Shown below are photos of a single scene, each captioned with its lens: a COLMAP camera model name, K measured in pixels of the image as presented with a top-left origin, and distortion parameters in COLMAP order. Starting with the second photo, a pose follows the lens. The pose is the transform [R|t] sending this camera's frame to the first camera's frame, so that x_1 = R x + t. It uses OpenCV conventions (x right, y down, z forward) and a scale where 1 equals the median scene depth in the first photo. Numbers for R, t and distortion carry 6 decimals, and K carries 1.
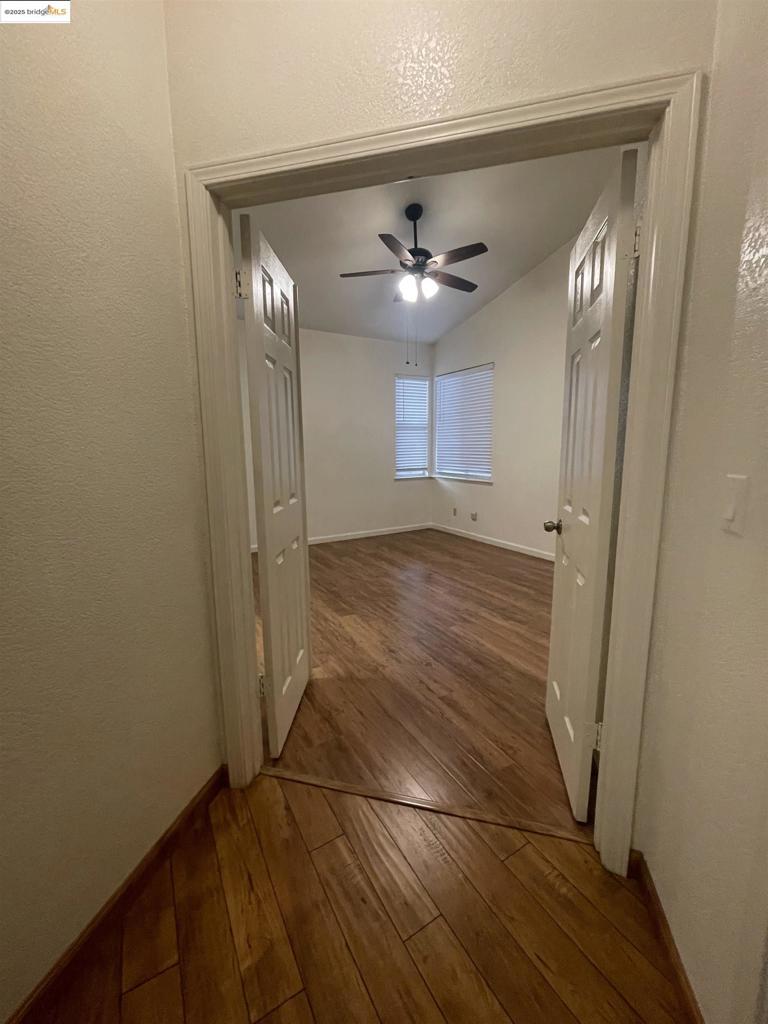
lens RADIAL K [[412.7, 0, 385.4], [0, 412.7, 505.4], [0, 0, 1]] dist [0.000959, 0.000089]
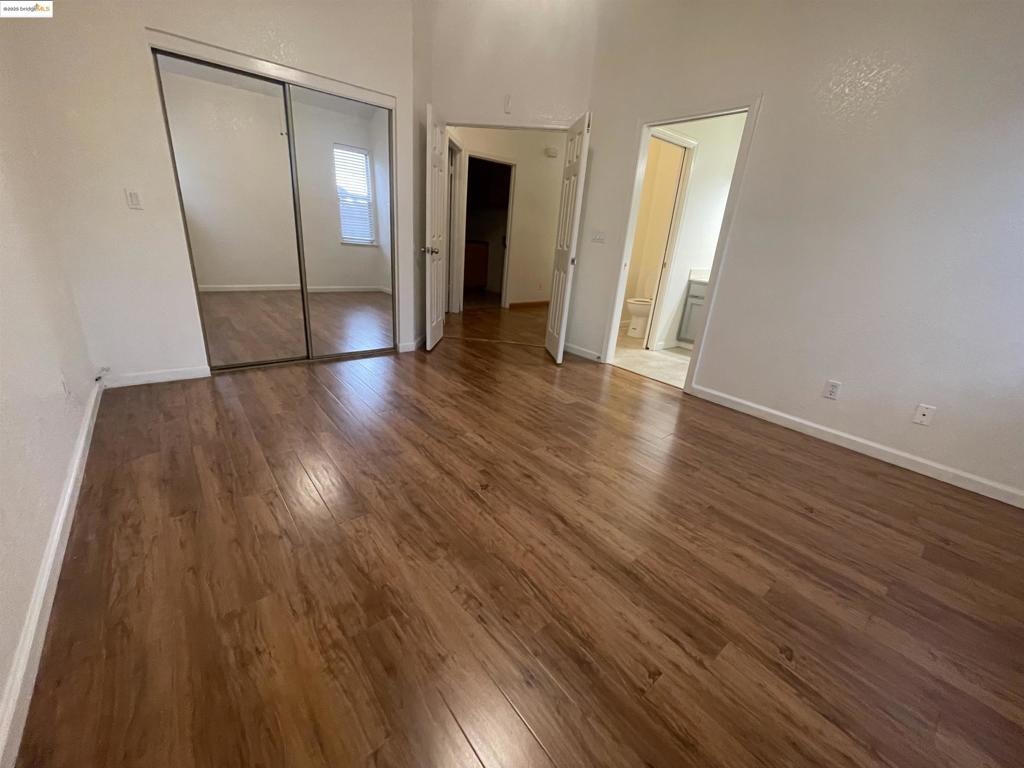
lens RADIAL K [[412.7, 0, 508.2], [0, 412.7, 385.0], [0, 0, 1]] dist [0.000959, 0.000089]
pose [[-0.986760, -0.009217, -0.161926, 0.161215], [-0.085535, 0.877827, 0.471278, -0.158457], [0.137800, 0.478889, -0.866993, 1.371743]]
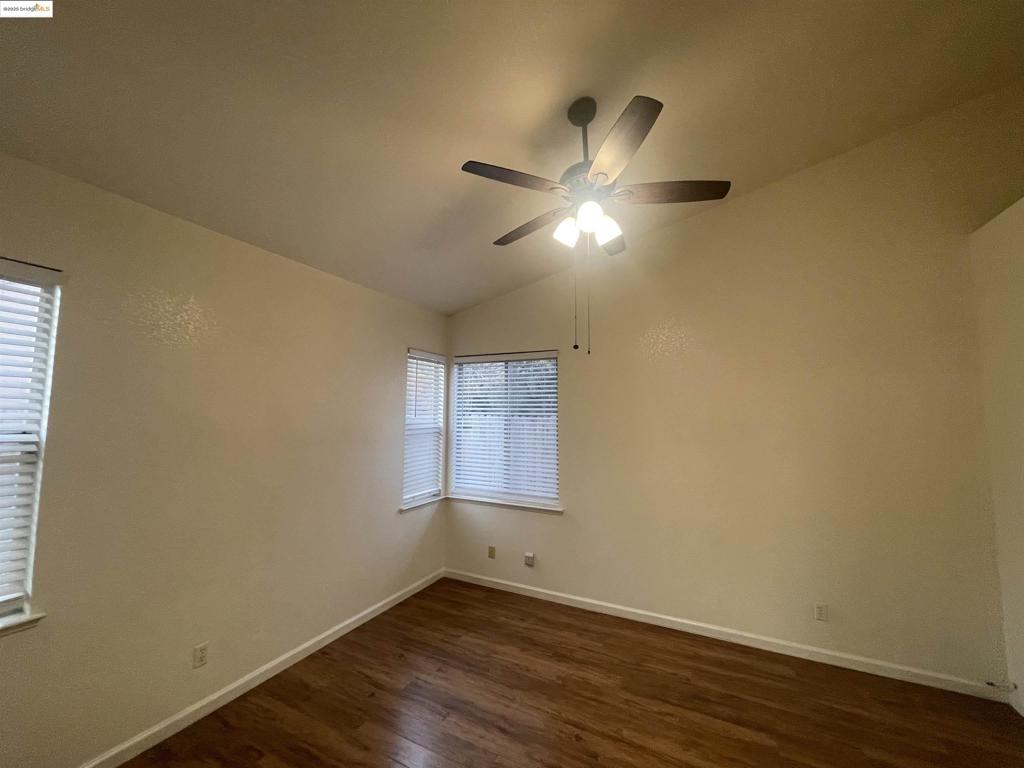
lens RADIAL K [[412.7, 0, 508.9], [0, 412.7, 385.3], [0, 0, 1]] dist [0.000959, 0.000089]
pose [[0.844332, 0.055752, 0.532911, -0.269271], [0.059938, 0.978502, -0.197333, -0.171722], [-0.532457, 0.198556, 0.822840, 0.539126]]
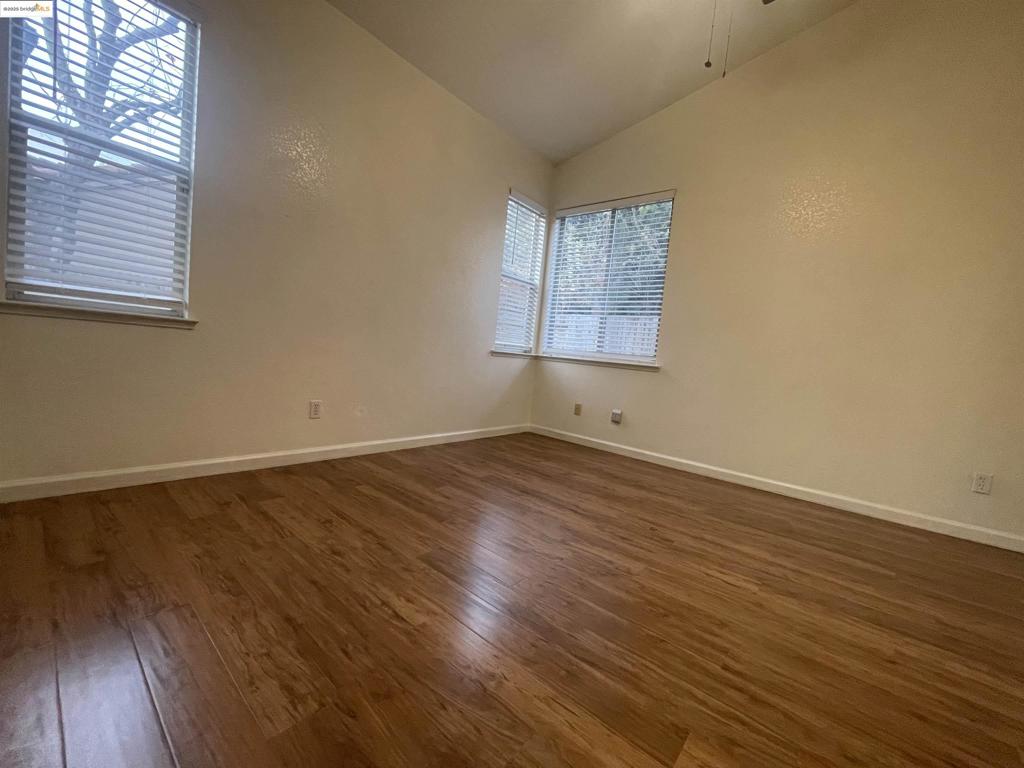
lens RADIAL K [[412.7, 0, 508.5], [0, 412.7, 382.1], [0, 0, 1]] dist [0.000959, 0.000089]
pose [[0.939287, 0.076818, 0.334424, -0.239265], [-0.056985, 0.996006, -0.068734, 0.034637], [-0.338369, 0.045504, 0.939913, 0.590153]]
